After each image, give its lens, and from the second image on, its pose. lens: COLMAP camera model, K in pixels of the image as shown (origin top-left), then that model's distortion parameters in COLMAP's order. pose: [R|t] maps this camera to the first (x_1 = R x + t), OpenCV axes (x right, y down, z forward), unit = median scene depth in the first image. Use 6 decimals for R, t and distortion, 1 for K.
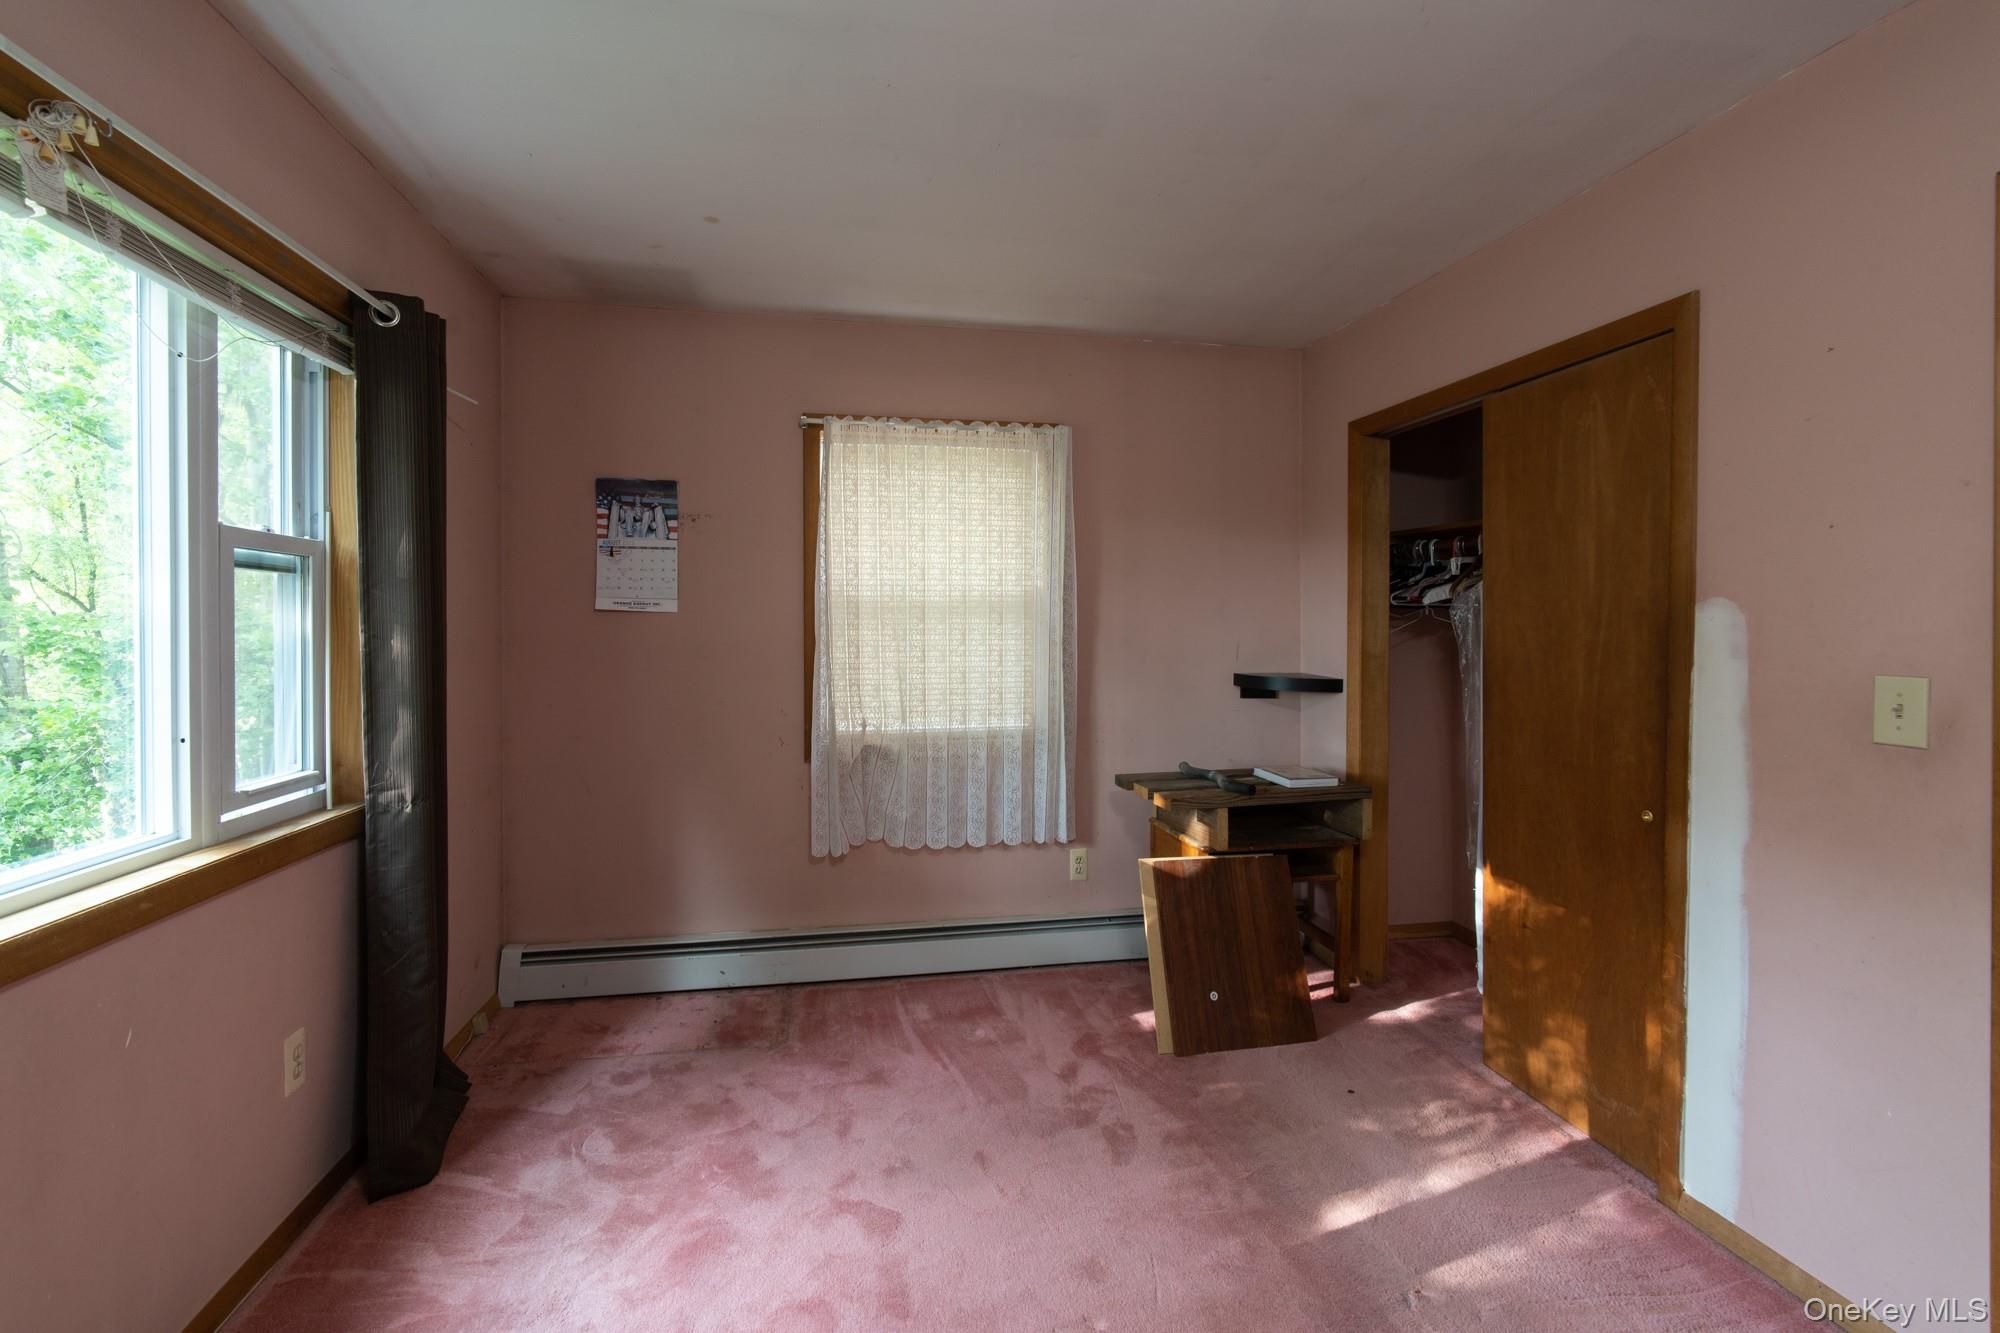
lens RADIAL K [[897.2, 0, 1010.0], [0, 897.2, 646.5], [0, 0, 1]] dist [-0.001936, 0.001130]
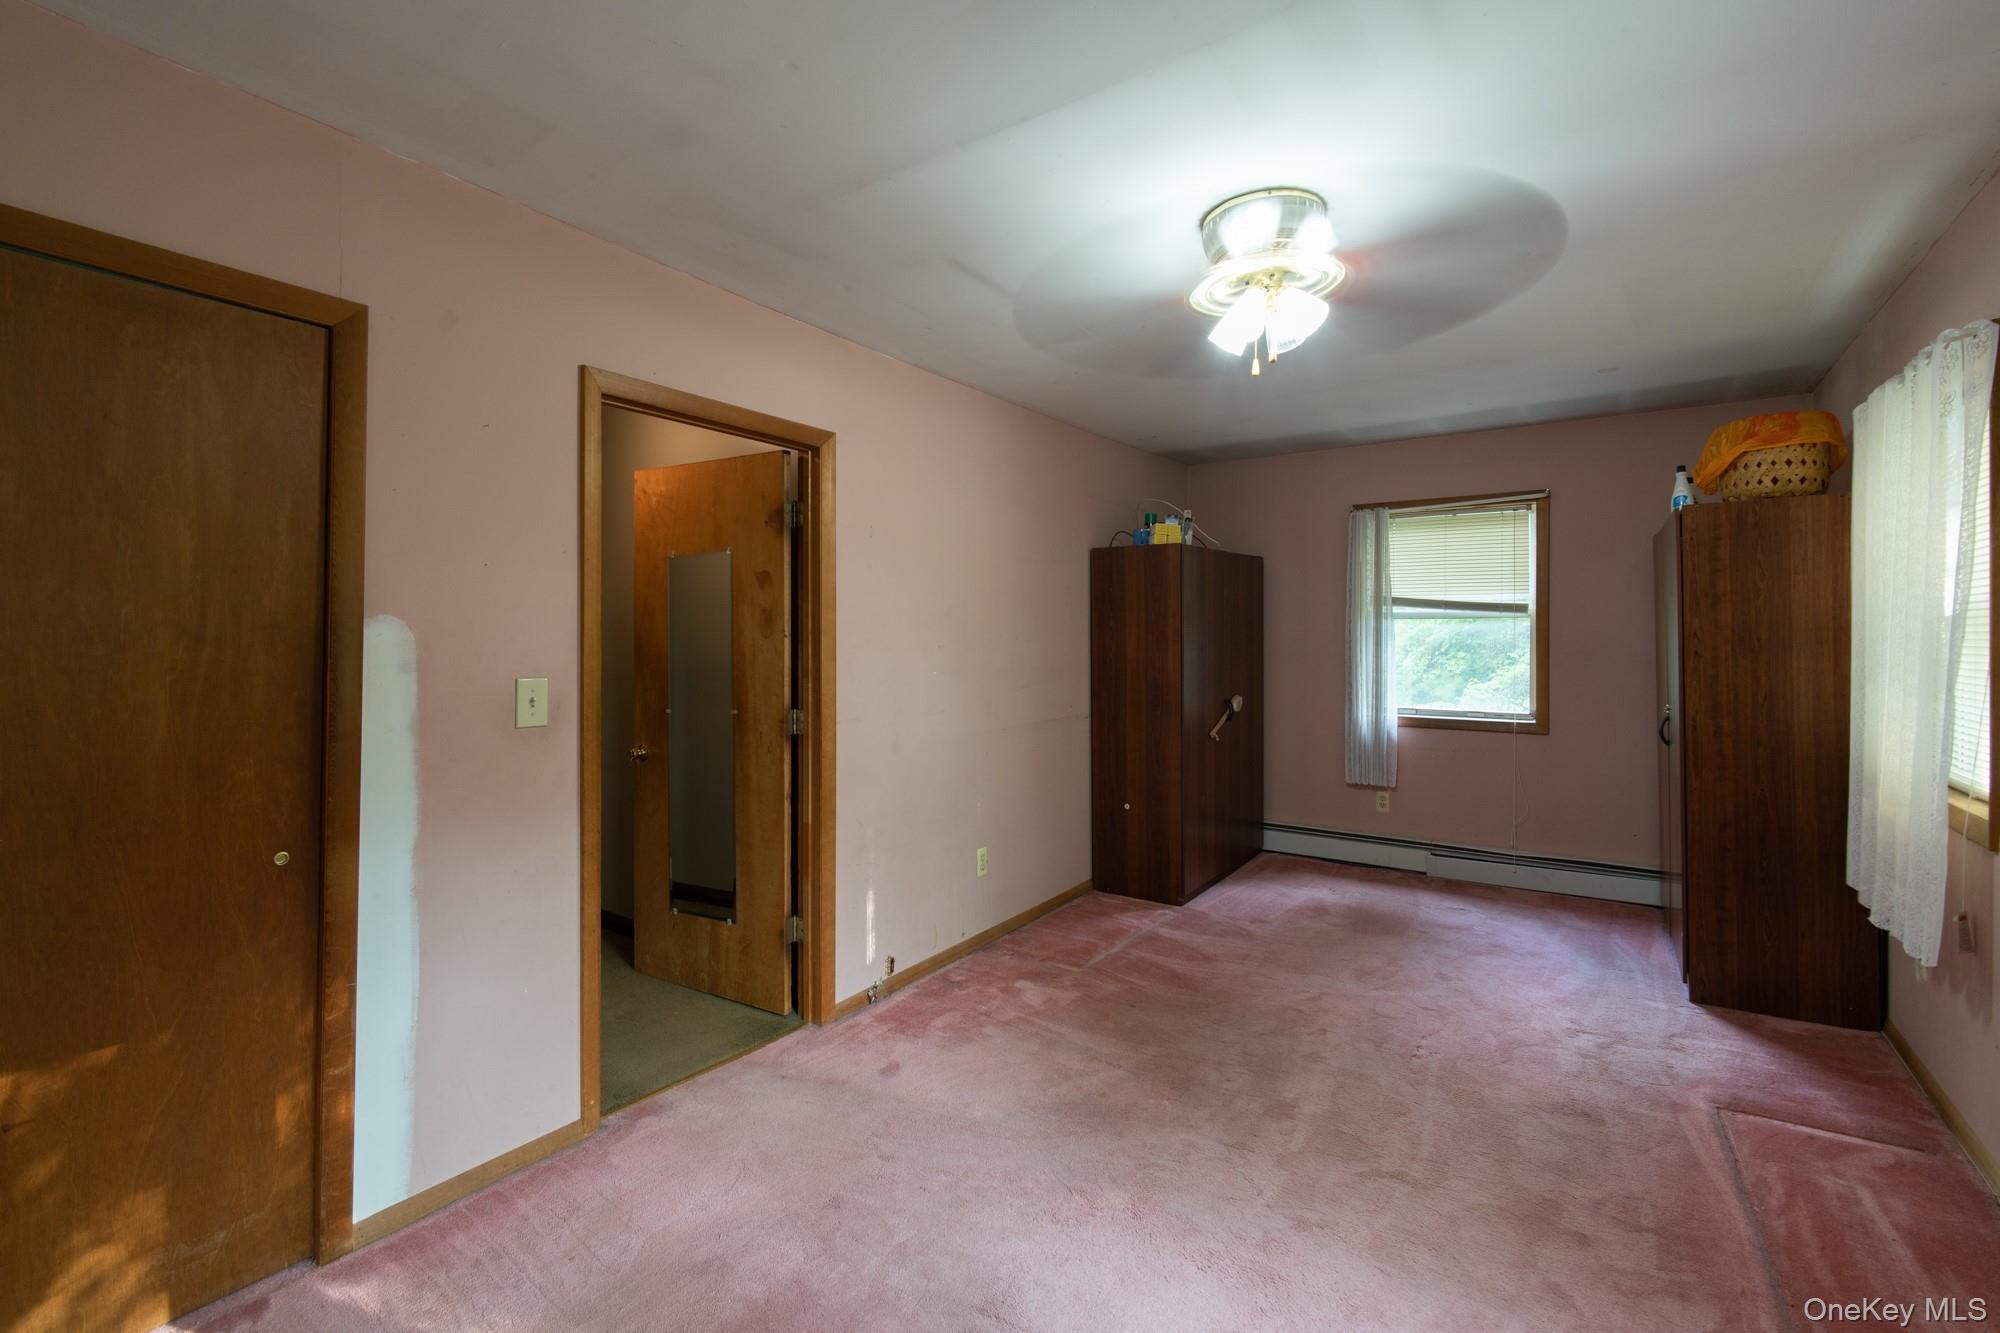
lens RADIAL K [[897.2, 0, 1010.0], [0, 897.2, 646.5], [0, 0, 1]] dist [-0.001936, 0.001130]
pose [[-0.731482, -0.007075, 0.681824, -0.443553], [0.009343, 0.999748, 0.020398, -0.032579], [-0.681797, 0.021291, -0.731232, 1.257276]]
